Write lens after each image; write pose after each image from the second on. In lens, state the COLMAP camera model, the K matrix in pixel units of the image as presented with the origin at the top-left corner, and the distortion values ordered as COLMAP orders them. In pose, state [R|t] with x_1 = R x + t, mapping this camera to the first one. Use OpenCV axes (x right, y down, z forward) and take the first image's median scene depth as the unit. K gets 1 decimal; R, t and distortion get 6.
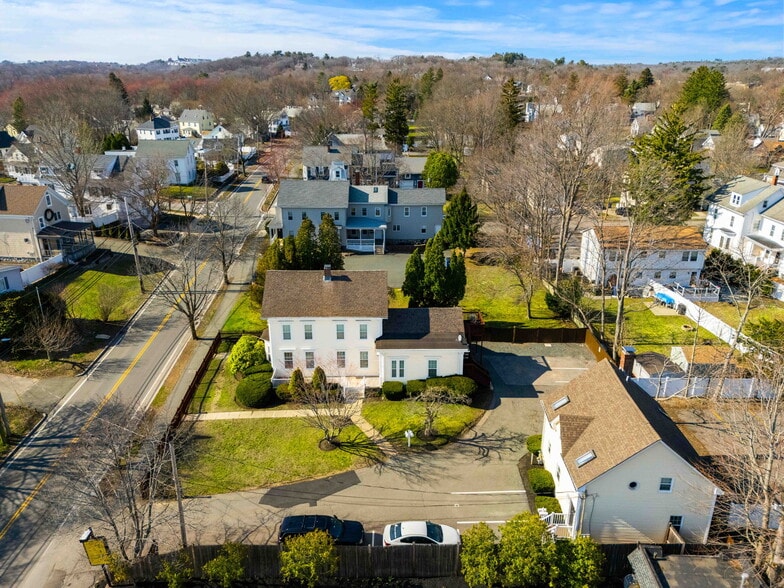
lens RADIAL K [[575.1, 0, 389.4], [0, 575.1, 291.2], [0, 0, 1]] dist [0.092432, -0.093735]
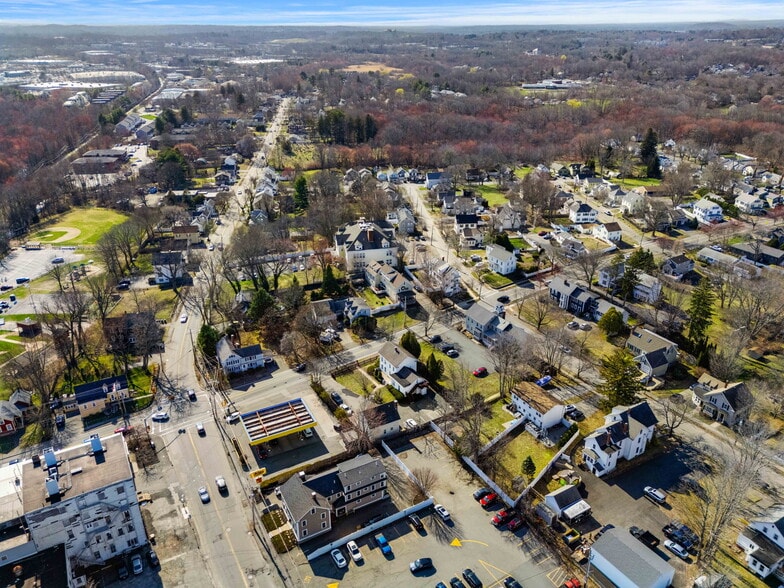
lens RADIAL K [[575.1, 0, 389.4], [0, 575.1, 291.2], [0, 0, 1]] dist [0.092432, -0.093735]
pose [[0.515219, 0.358623, -0.778421, 2.456707], [-0.300739, 0.926143, 0.227627, -1.139452], [0.802562, 0.116824, 0.585019, -1.097061]]
